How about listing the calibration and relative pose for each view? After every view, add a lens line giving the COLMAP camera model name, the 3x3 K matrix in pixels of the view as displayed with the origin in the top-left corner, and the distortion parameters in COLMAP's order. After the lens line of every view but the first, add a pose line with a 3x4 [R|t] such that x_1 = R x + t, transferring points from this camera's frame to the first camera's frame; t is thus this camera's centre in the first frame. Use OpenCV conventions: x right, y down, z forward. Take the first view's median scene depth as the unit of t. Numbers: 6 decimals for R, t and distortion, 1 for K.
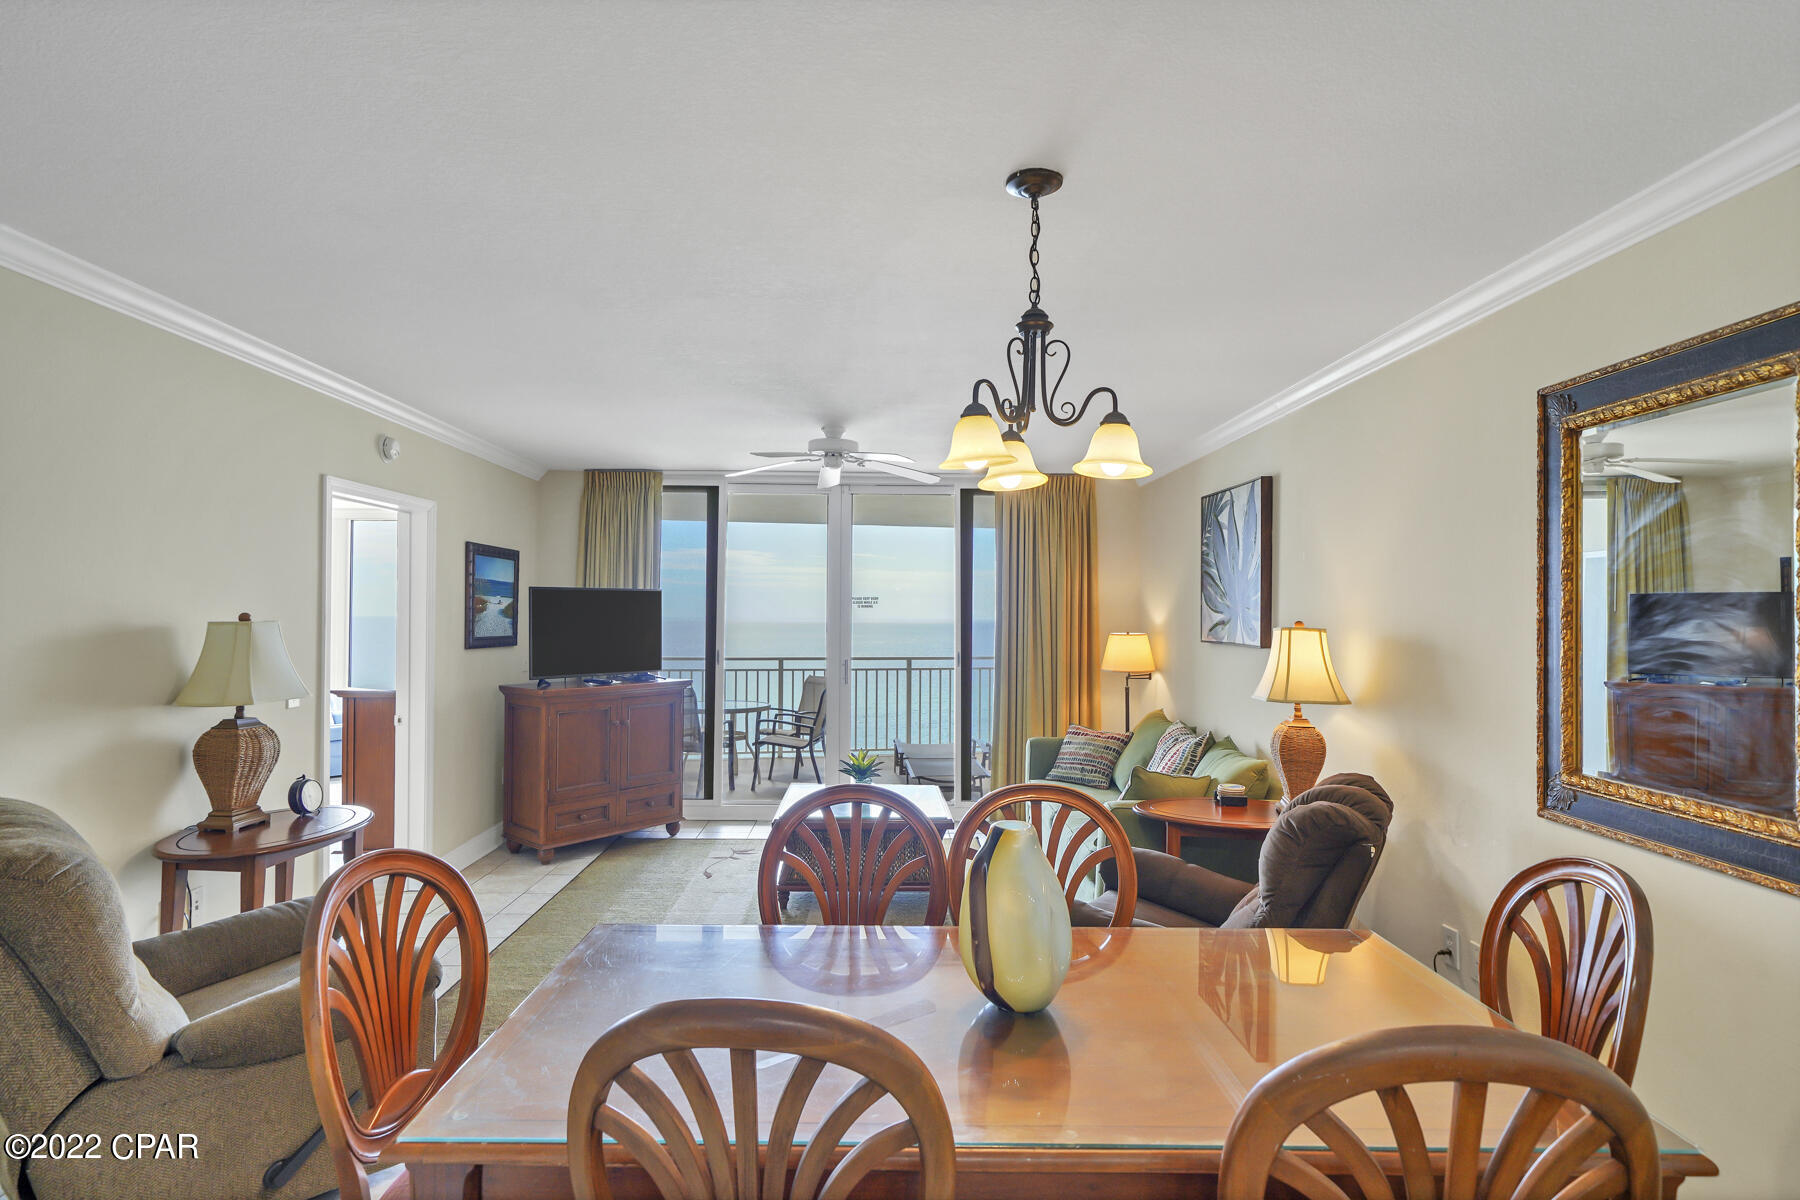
lens RADIAL K [[925.9, 0, 898.5], [0, 925.9, 604.0], [0, 0, 1]] dist [-0.006389, -0.001192]
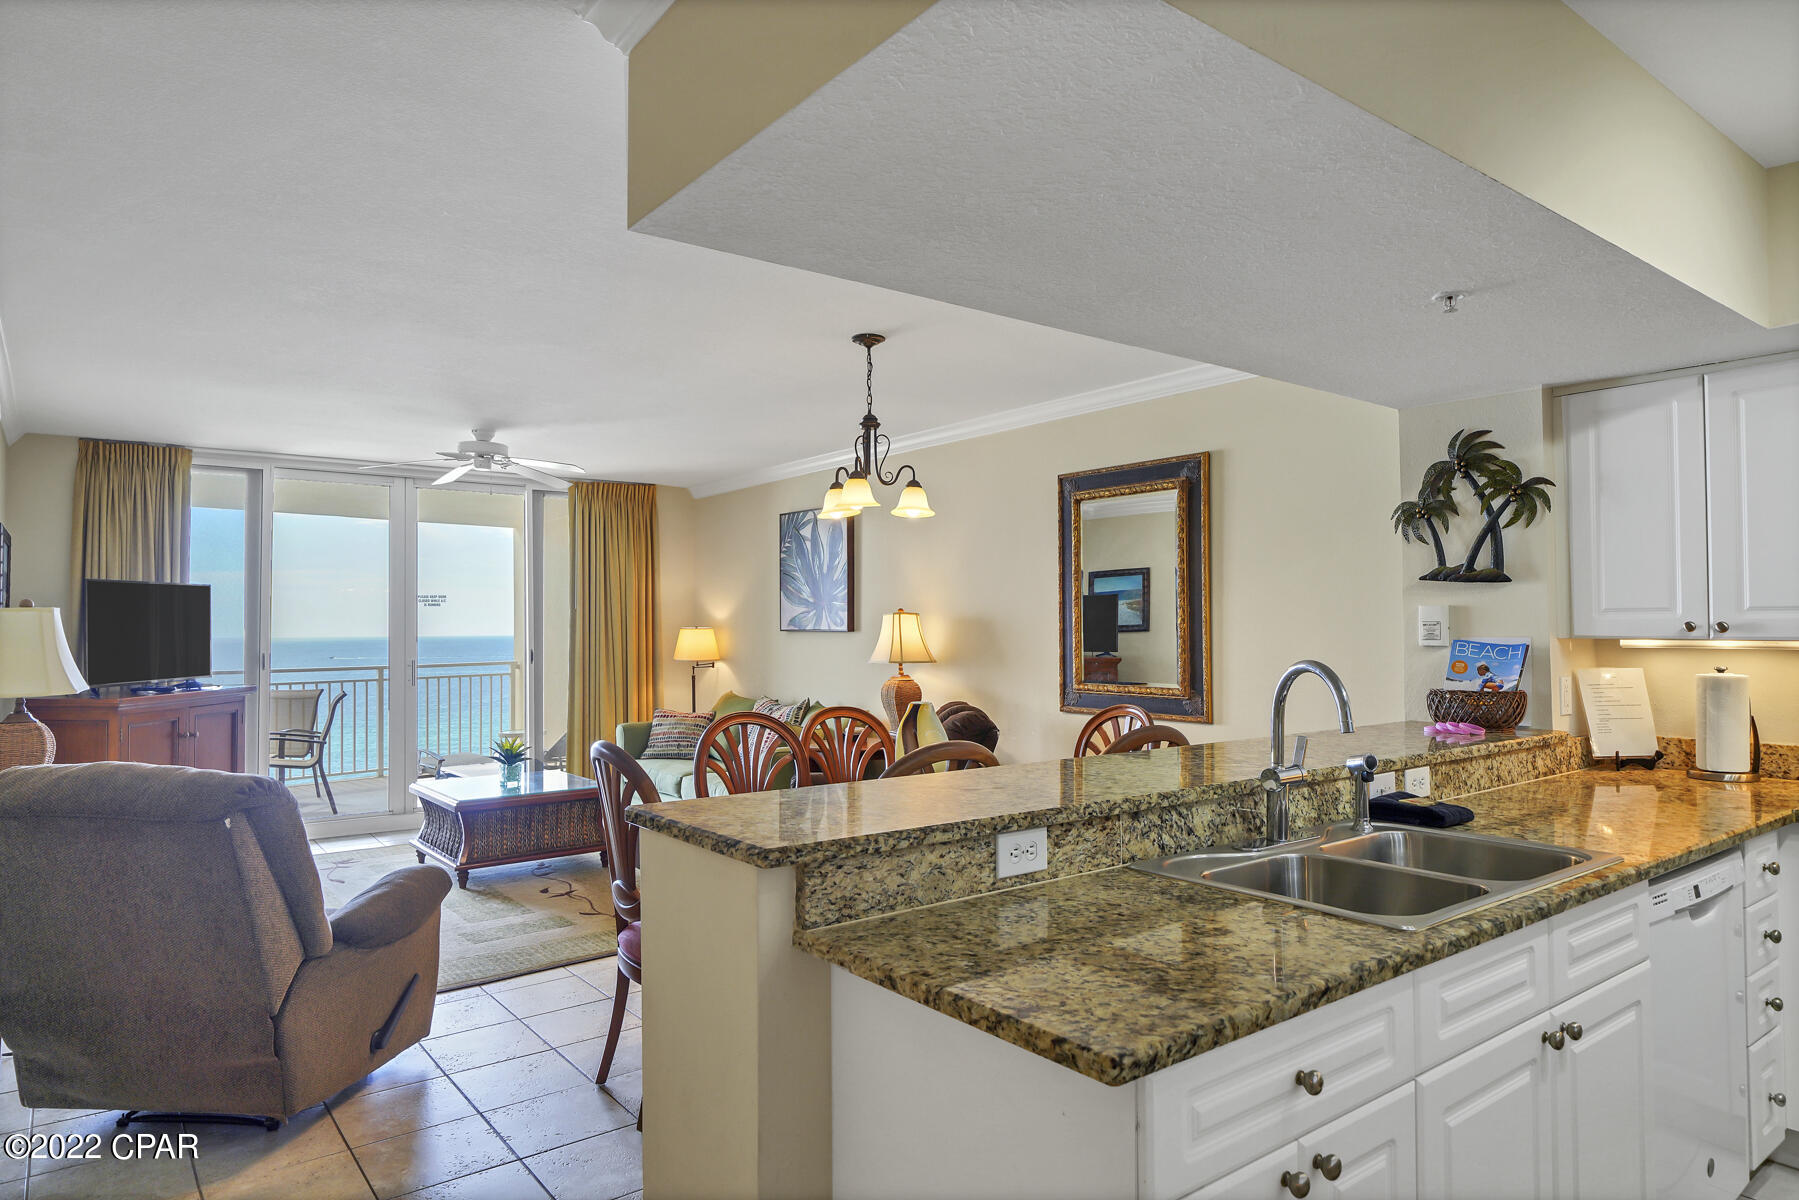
lens RADIAL K [[1081.2, 0, 897.2], [0, 1081.2, 600.6], [0, 0, 1]] dist [-0.008988, -0.000957]
pose [[0.799312, 0.002747, 0.600911, -0.440150], [0.005687, 0.999910, -0.012135, 0.019953], [-0.600890, 0.013117, 0.799224, -0.265455]]
